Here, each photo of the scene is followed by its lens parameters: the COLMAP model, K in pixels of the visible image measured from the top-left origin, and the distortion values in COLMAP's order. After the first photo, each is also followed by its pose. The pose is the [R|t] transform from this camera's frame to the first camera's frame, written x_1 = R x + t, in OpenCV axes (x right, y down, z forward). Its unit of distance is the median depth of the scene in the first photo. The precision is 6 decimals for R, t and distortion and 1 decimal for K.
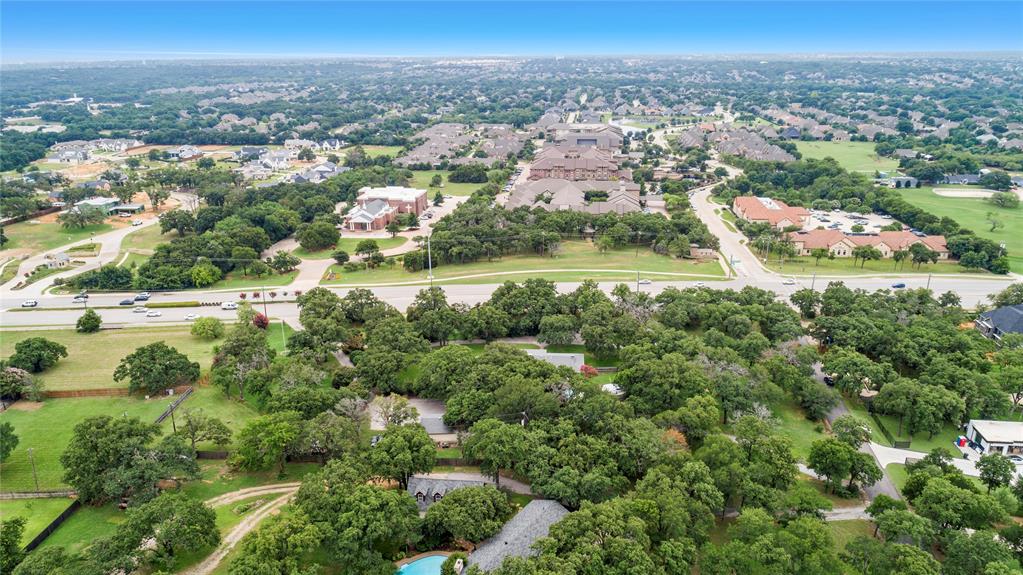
lens RADIAL K [[687.6, 0, 511.5], [0, 687.6, 287.5], [0, 0, 1]] dist [-0.012169, 0.002876]
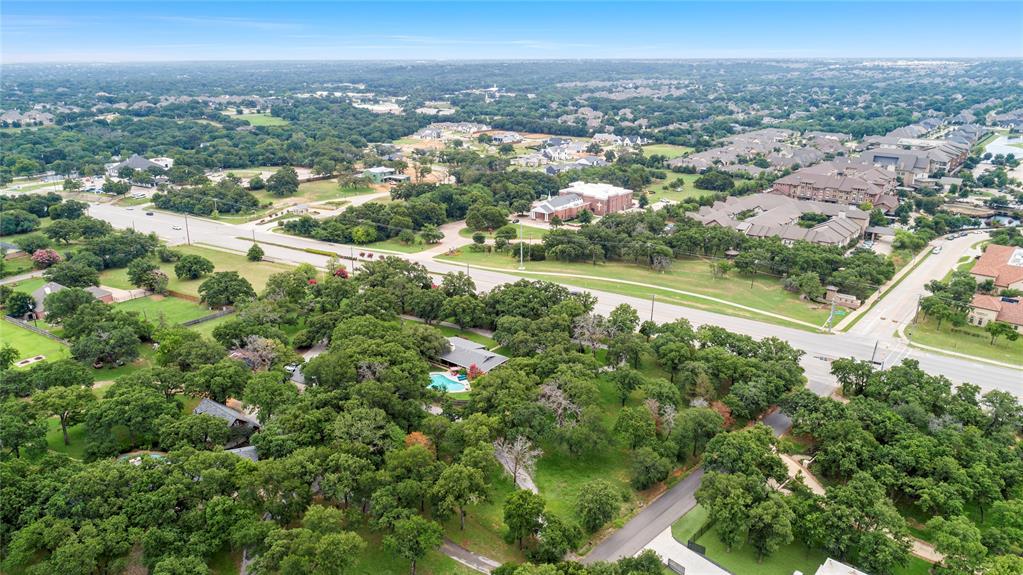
lens RADIAL K [[687.6, 0, 511.5], [0, 687.6, 287.5], [0, 0, 1]] dist [-0.012169, 0.002876]
pose [[0.831217, 0.184592, -0.524408, 0.290271], [-0.183396, 0.981511, 0.054800, -0.028007], [0.524828, 0.050624, 0.849702, 0.073156]]
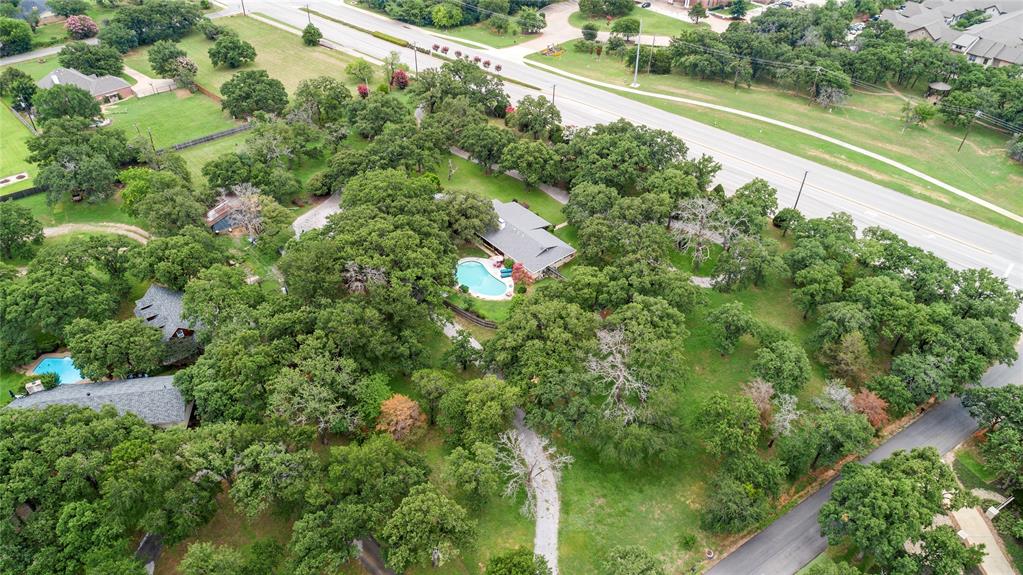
lens RADIAL K [[687.6, 0, 511.5], [0, 687.6, 287.5], [0, 0, 1]] dist [-0.012169, 0.002876]
pose [[0.695137, 0.452752, -0.558391, 0.225120], [-0.238415, 0.877988, 0.415085, -0.071986], [0.678191, -0.155412, 0.718265, 0.209500]]
